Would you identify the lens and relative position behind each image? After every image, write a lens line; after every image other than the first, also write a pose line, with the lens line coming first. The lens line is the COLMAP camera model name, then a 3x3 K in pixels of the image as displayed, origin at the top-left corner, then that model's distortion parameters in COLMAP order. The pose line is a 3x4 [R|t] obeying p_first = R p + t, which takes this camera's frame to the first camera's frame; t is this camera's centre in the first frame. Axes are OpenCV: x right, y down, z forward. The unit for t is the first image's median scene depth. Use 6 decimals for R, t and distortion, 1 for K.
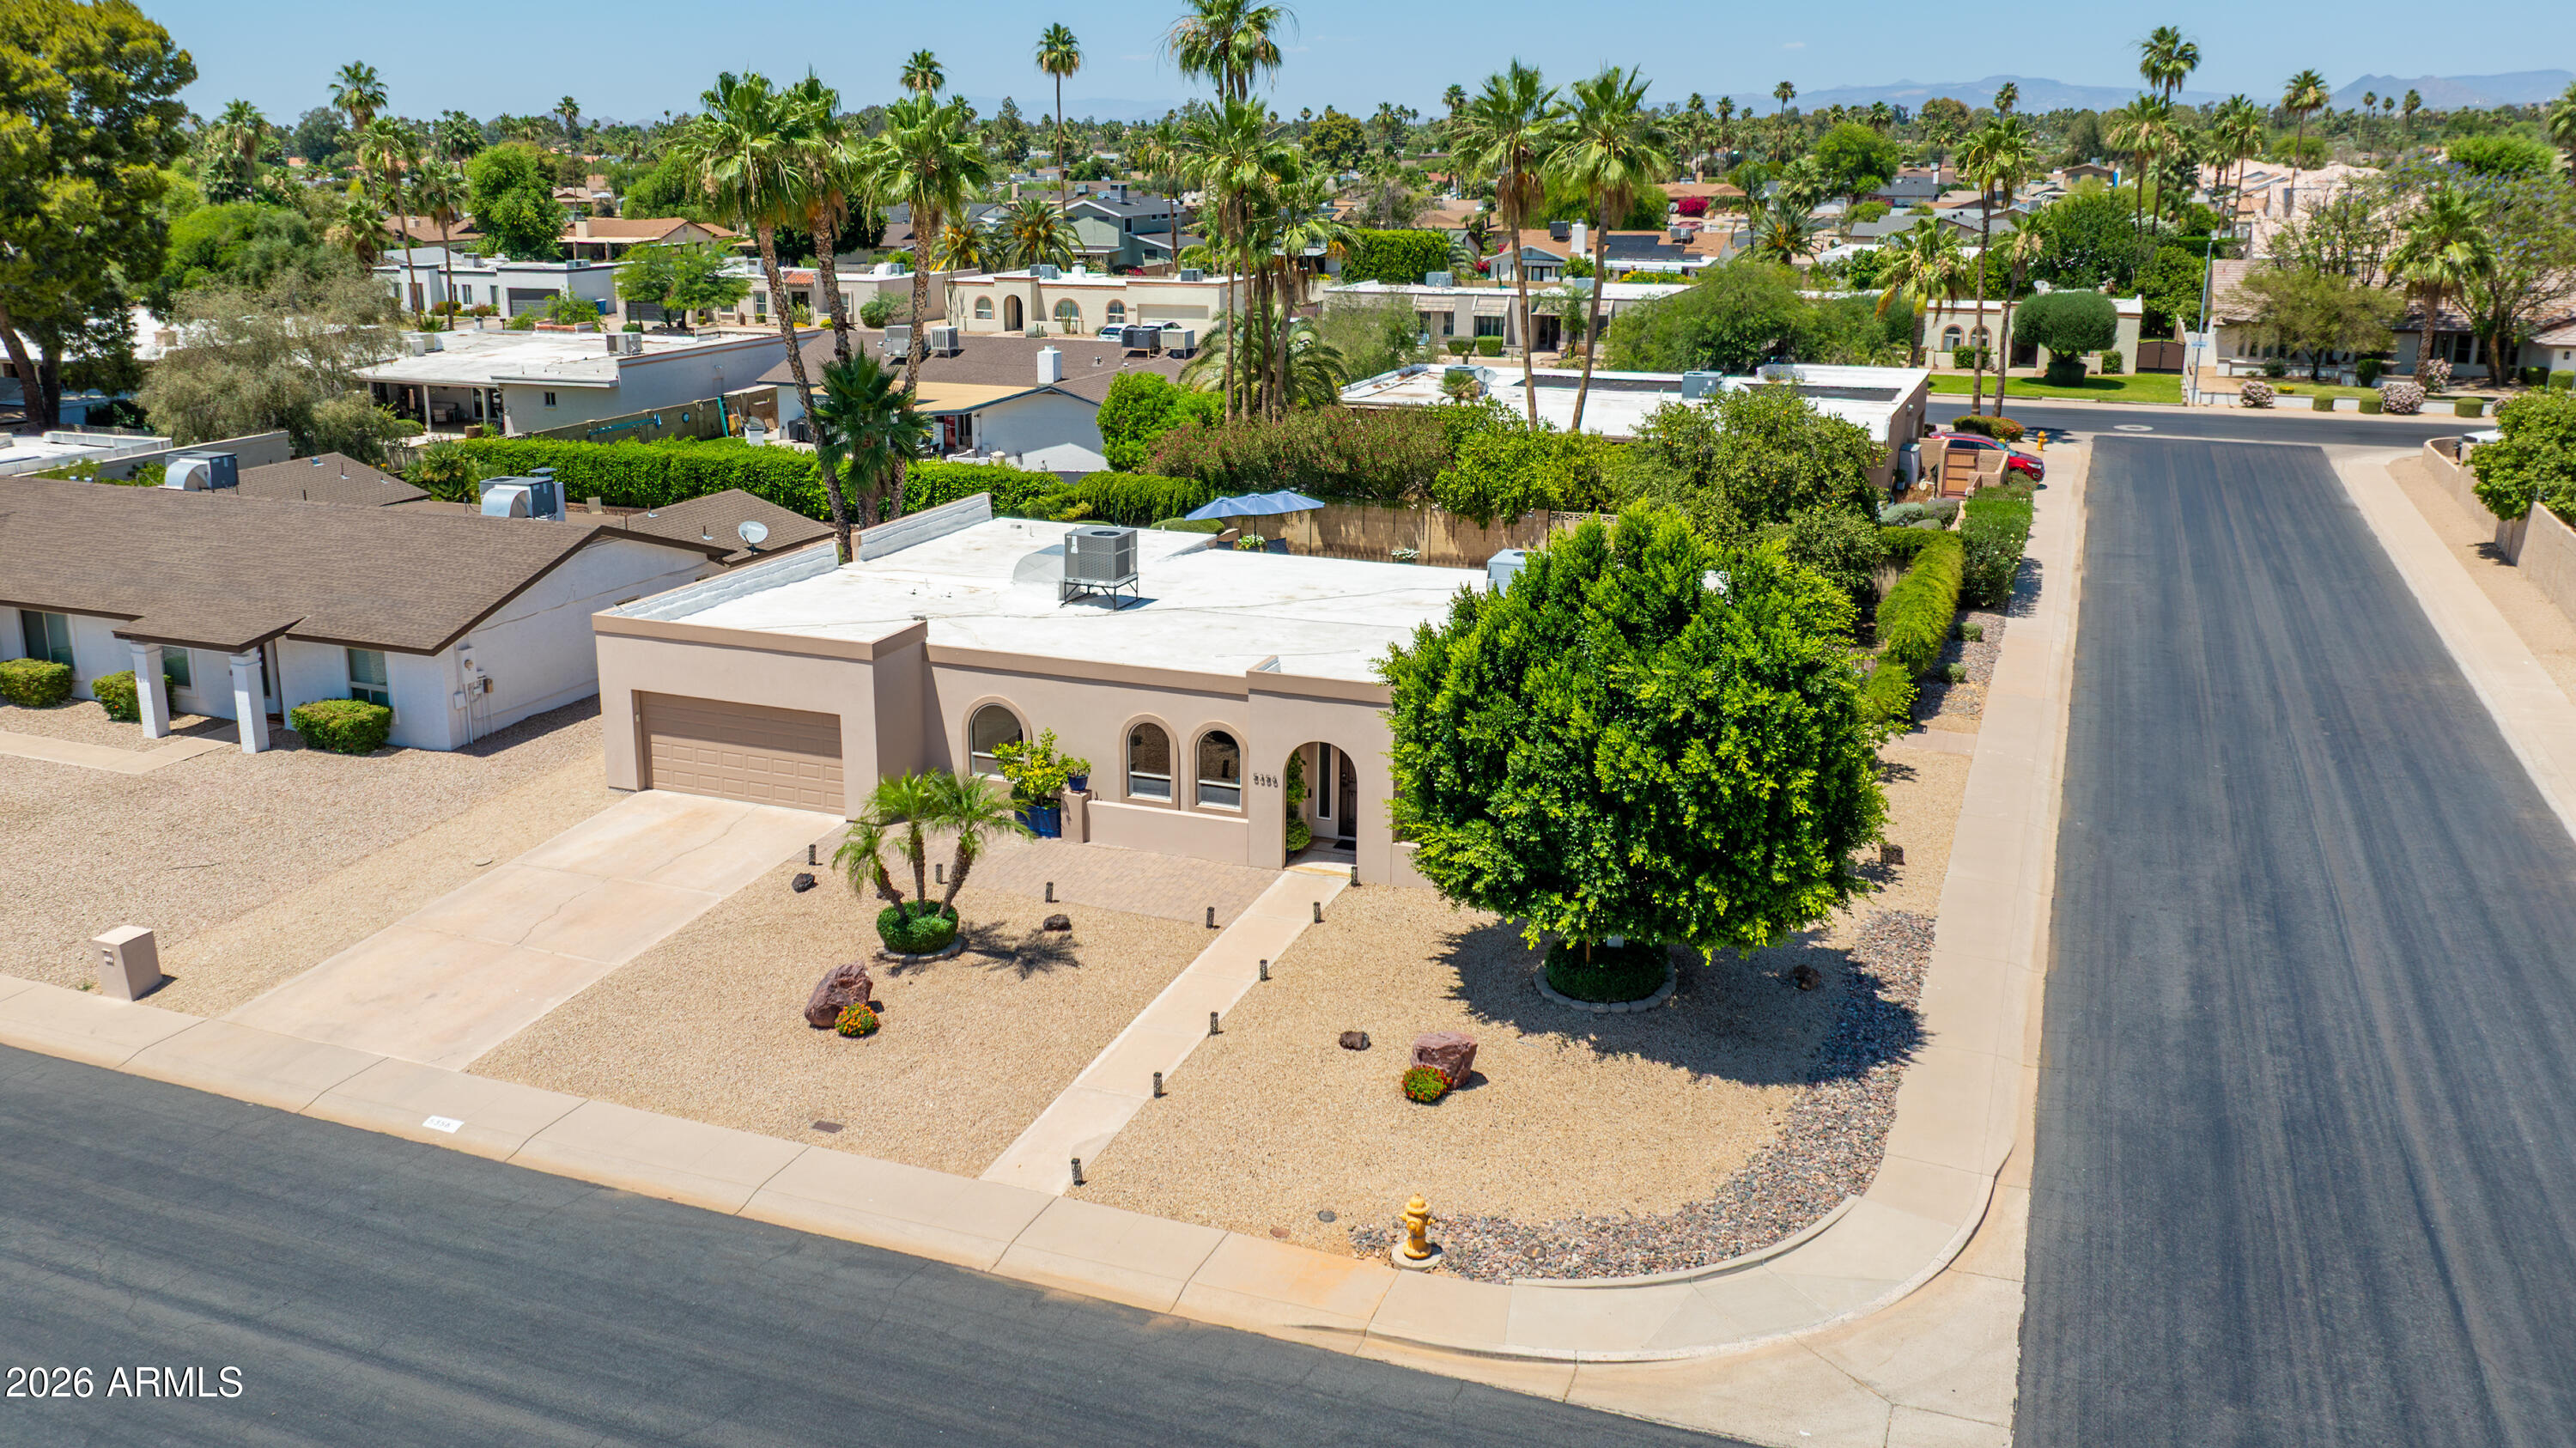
lens RADIAL K [[2040.4, 0, 1223.8], [0, 2040.4, 756.4], [0, 0, 1]] dist [-0.005734, -0.023099]
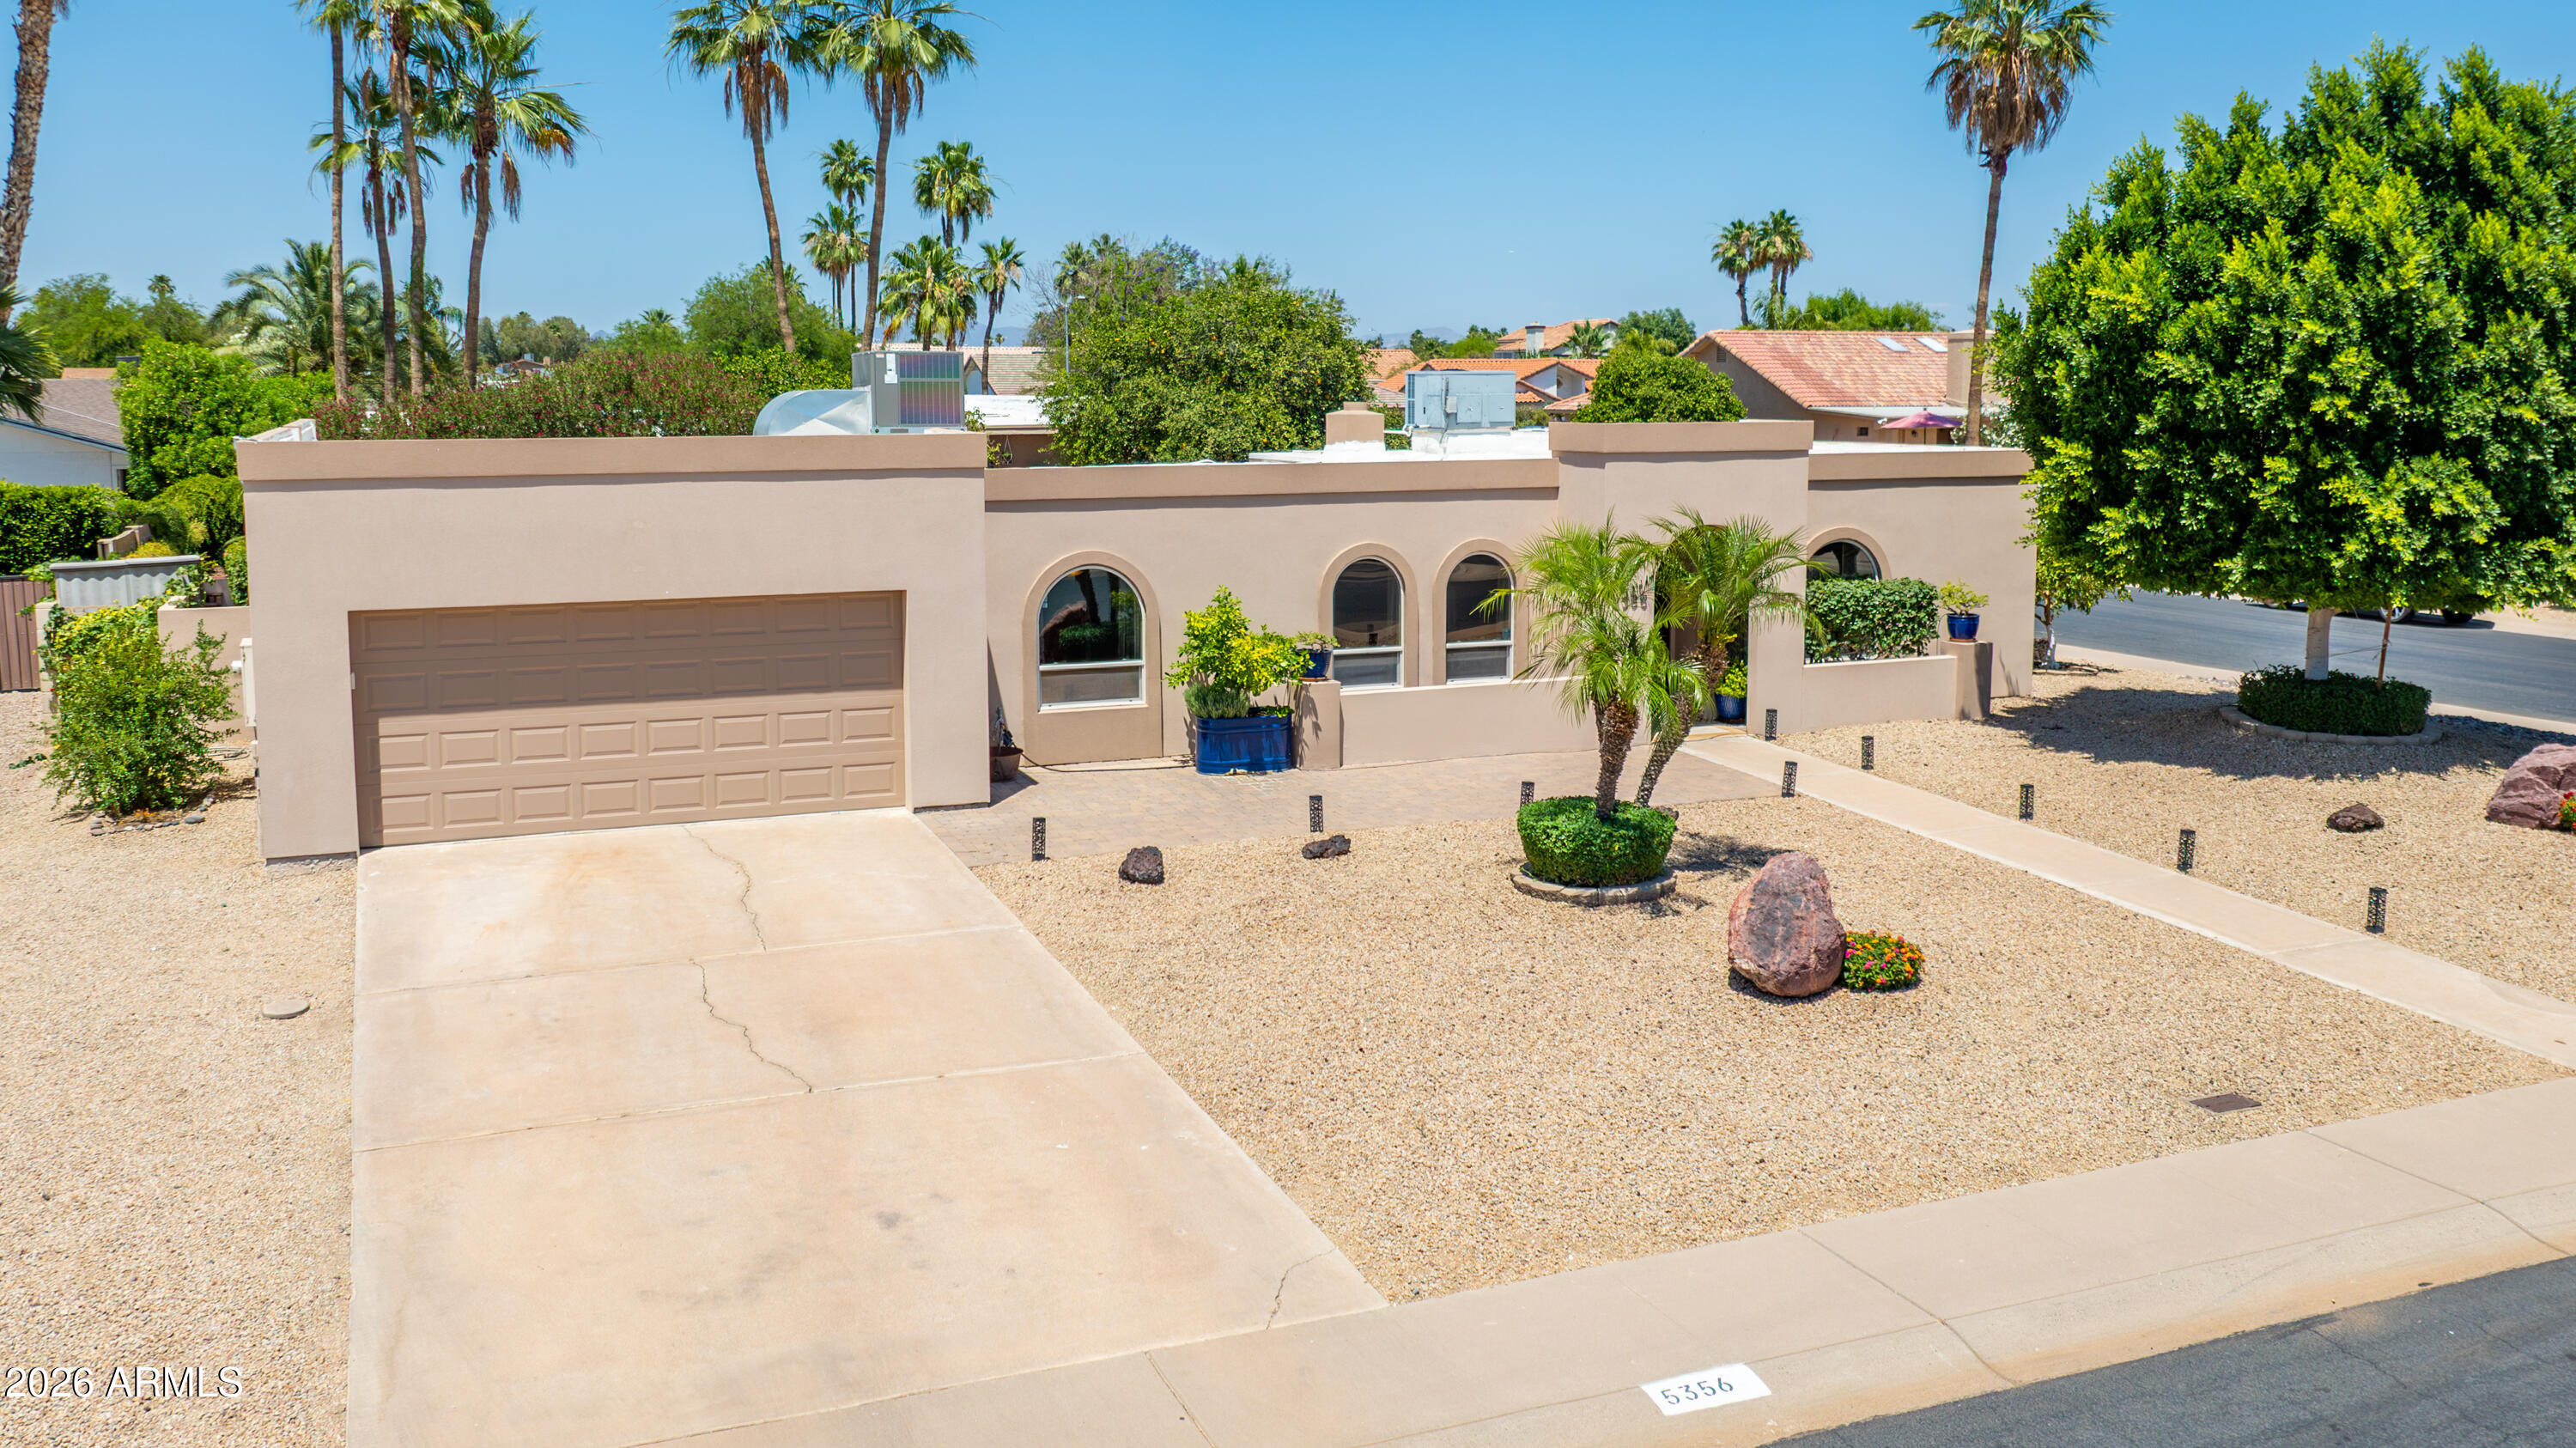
lens RADIAL K [[2142.9, 0, 1270.0], [0, 2142.9, 695.6], [0, 0, 1]] dist [-0.022514, 0.001826]
pose [[0.705304, -0.102173, 0.701503, -0.574582], [0.206968, 0.976125, -0.065918, 0.066729], [-0.678019, 0.191681, 0.709611, 0.667992]]
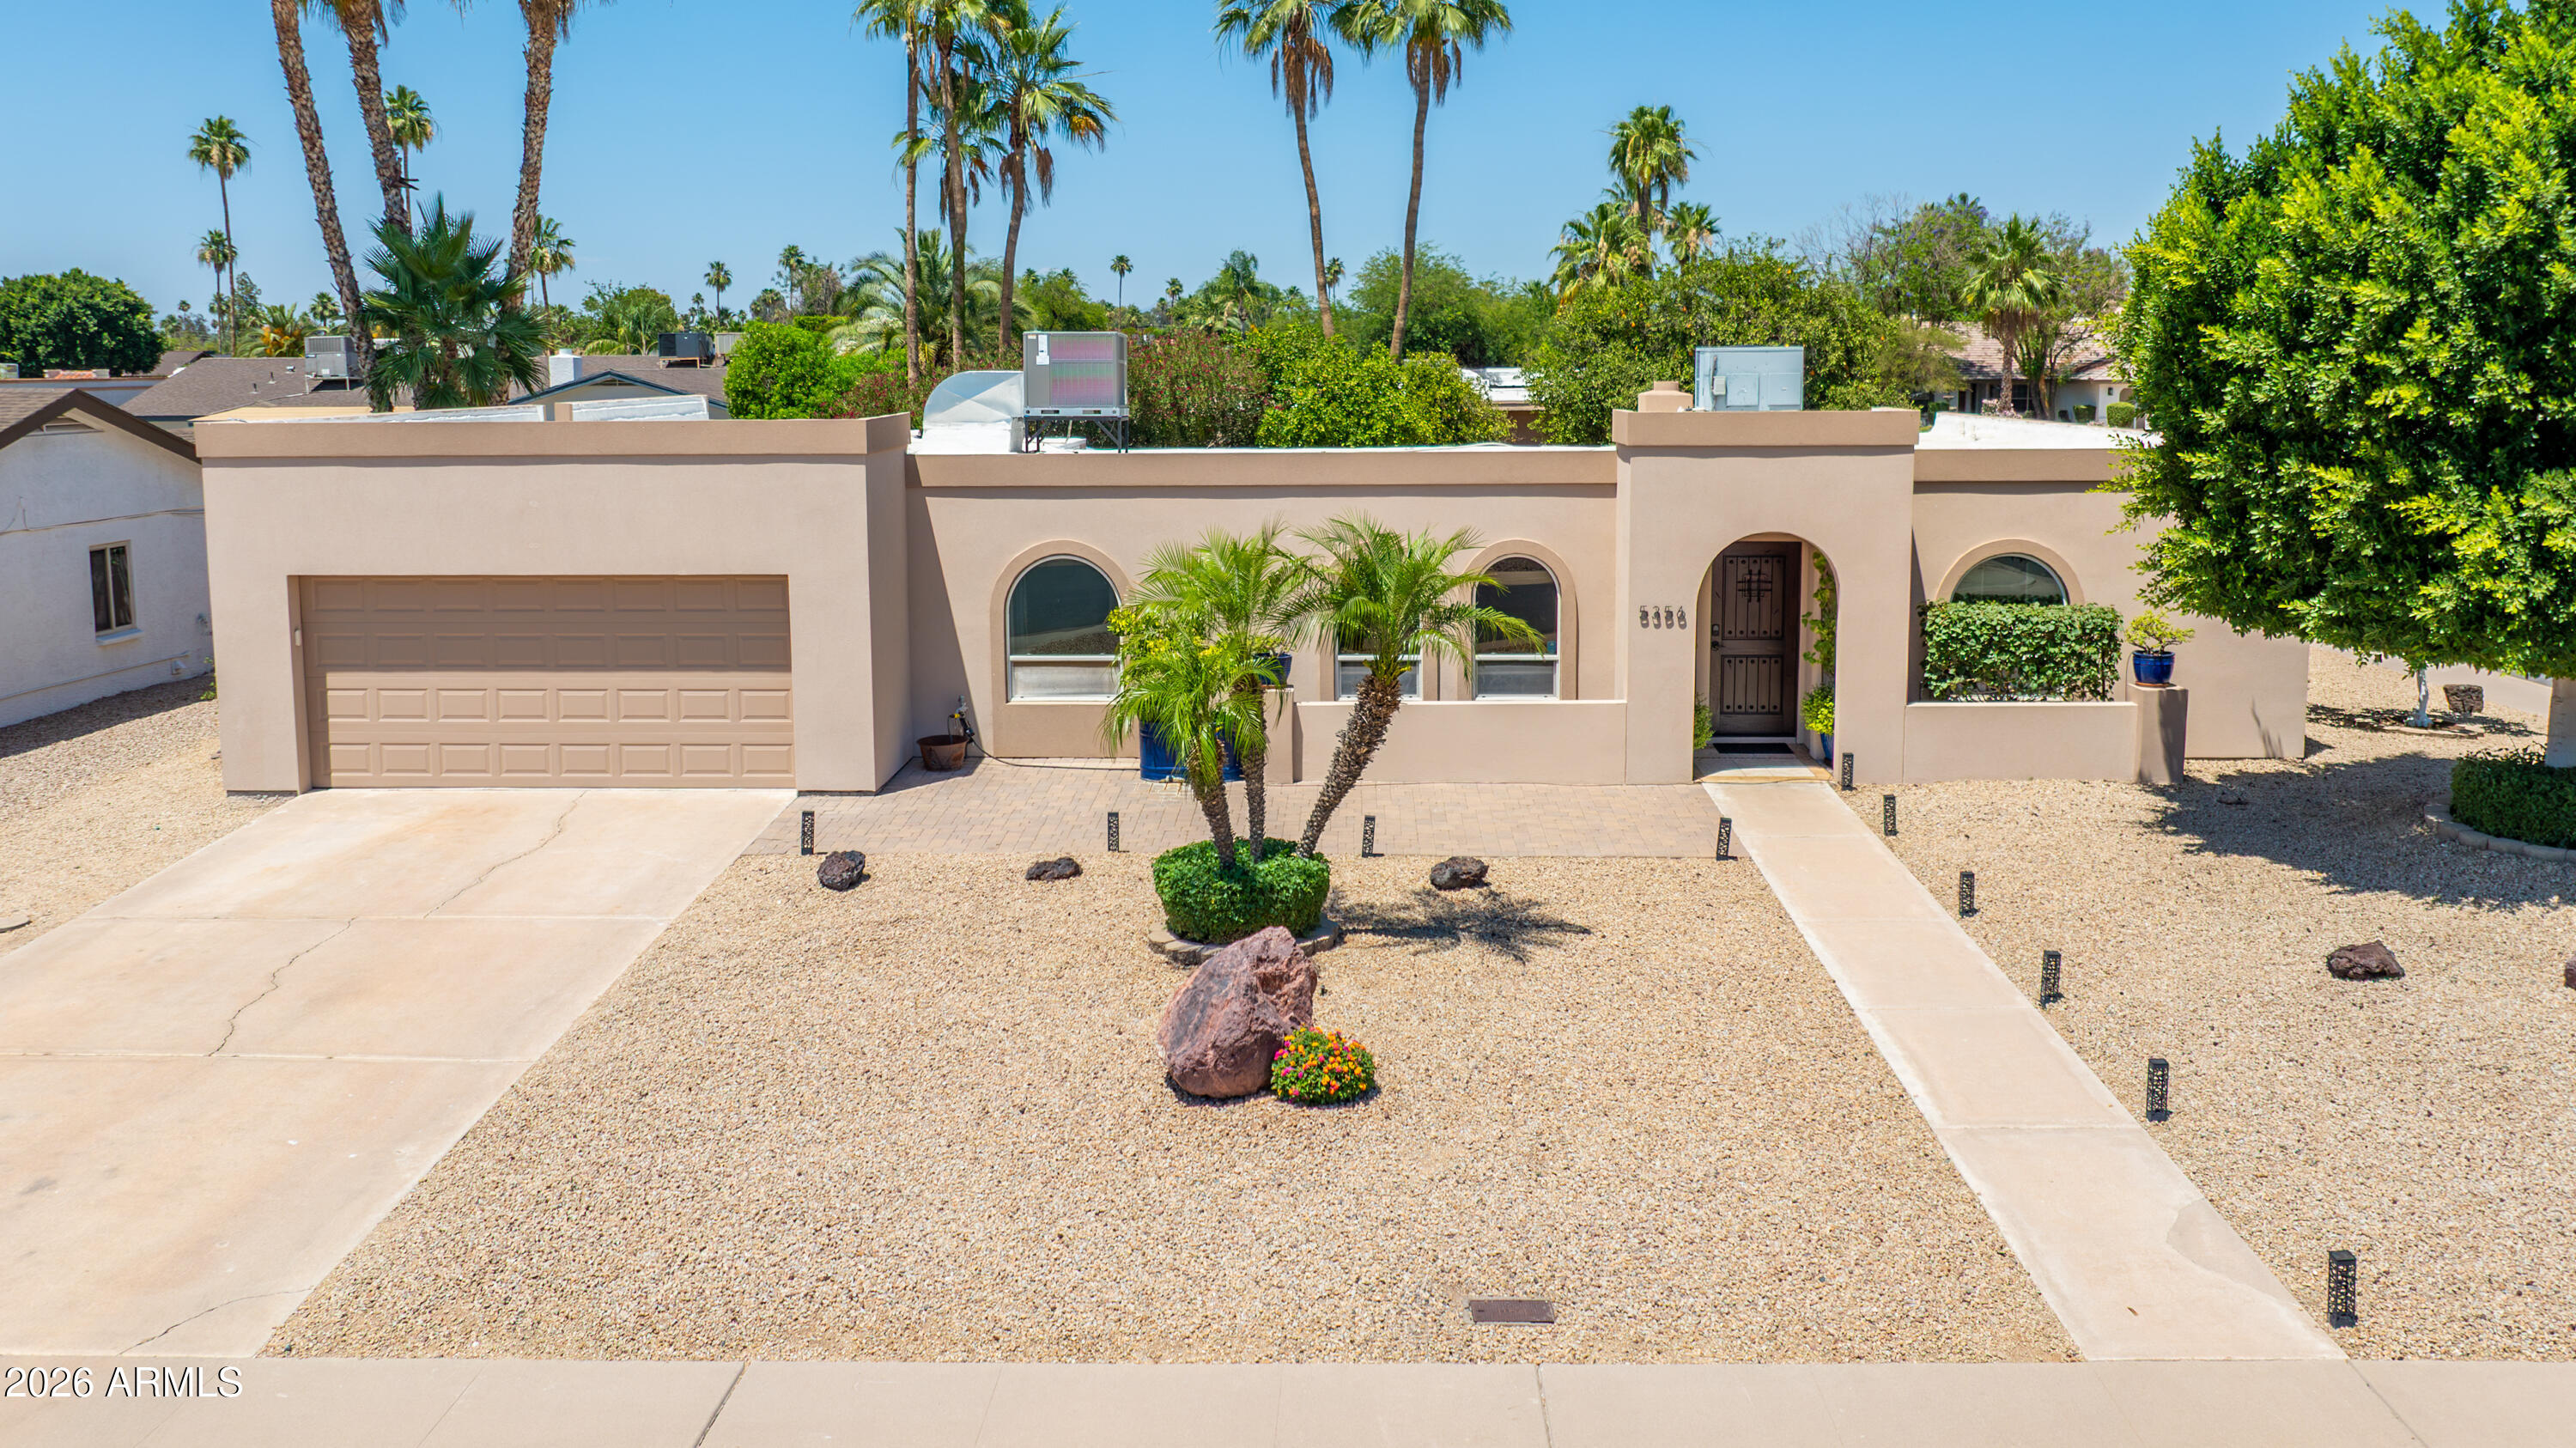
lens RADIAL K [[2142.9, 0, 1286.4], [0, 2142.9, 696.4], [0, 0, 1]] dist [-0.022514, 0.001826]
pose [[0.933823, -0.059626, 0.352731, -0.303340], [0.107623, 0.987158, -0.118053, 0.097971], [-0.341162, 0.148203, 0.928248, 0.552150]]
